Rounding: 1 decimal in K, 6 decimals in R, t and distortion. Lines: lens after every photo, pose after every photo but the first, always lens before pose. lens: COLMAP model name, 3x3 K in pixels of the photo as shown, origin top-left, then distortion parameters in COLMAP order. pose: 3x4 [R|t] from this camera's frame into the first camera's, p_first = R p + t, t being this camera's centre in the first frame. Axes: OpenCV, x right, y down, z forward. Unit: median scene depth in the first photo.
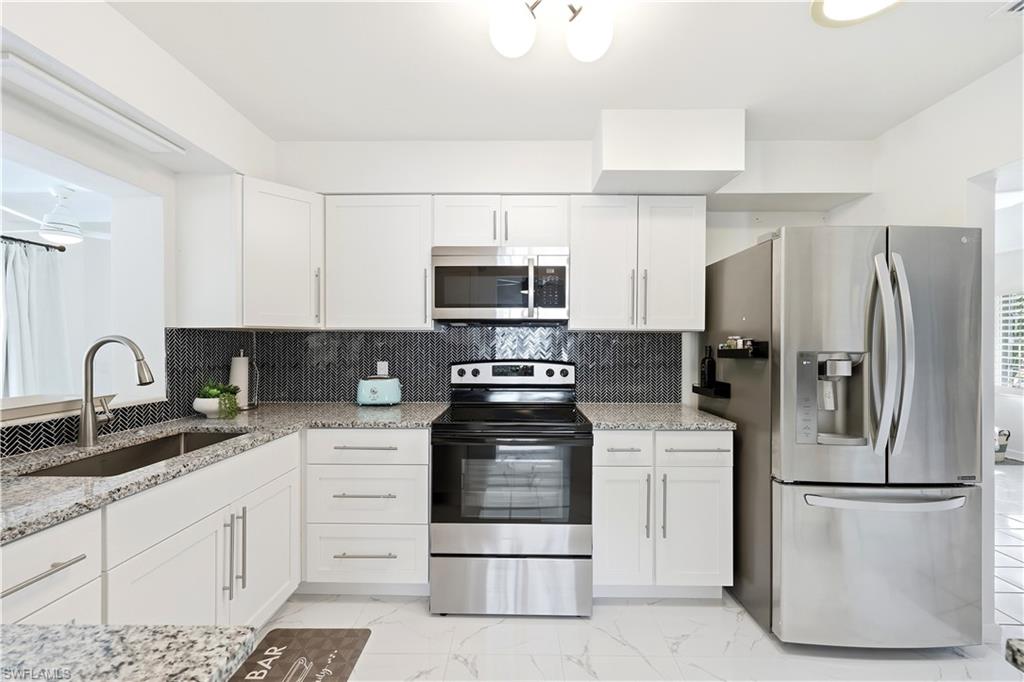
lens RADIAL K [[411.4, 0, 515.1], [0, 411.4, 343.3], [0, 0, 1]] dist [0.002007, 0.000337]
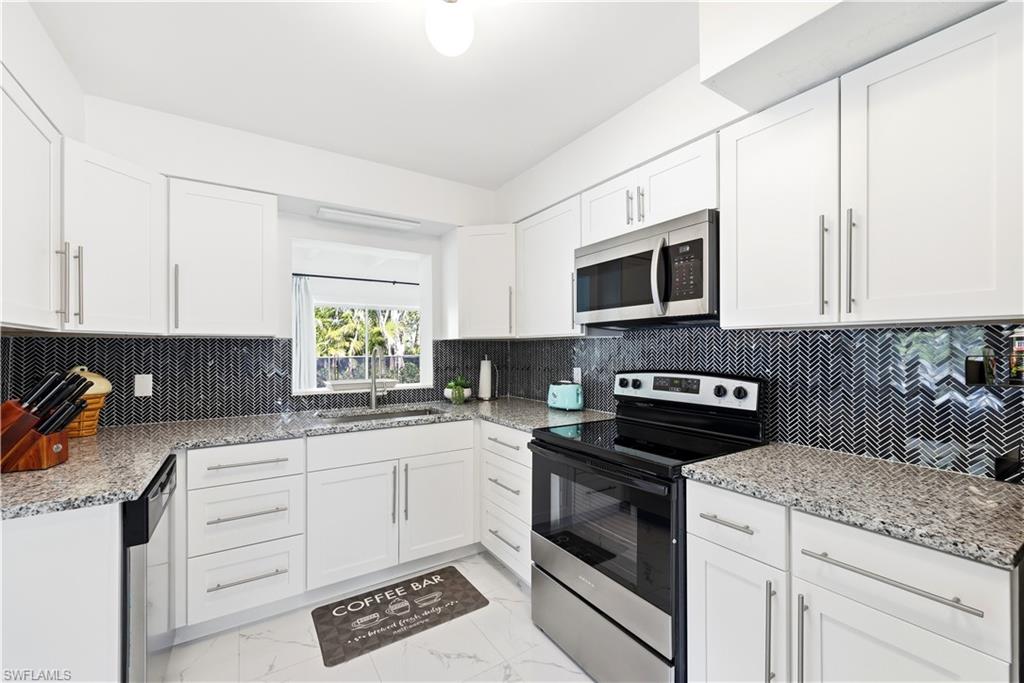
lens RADIAL K [[418.1, 0, 515.5], [0, 418.1, 348.3], [0, 0, 1]] dist [-0.001237, 0.000050]
pose [[0.557562, -0.007121, -0.830105, 0.522532], [0.005558, 0.999973, -0.004845, 0.000439], [0.830117, -0.001912, 0.557586, 0.338732]]
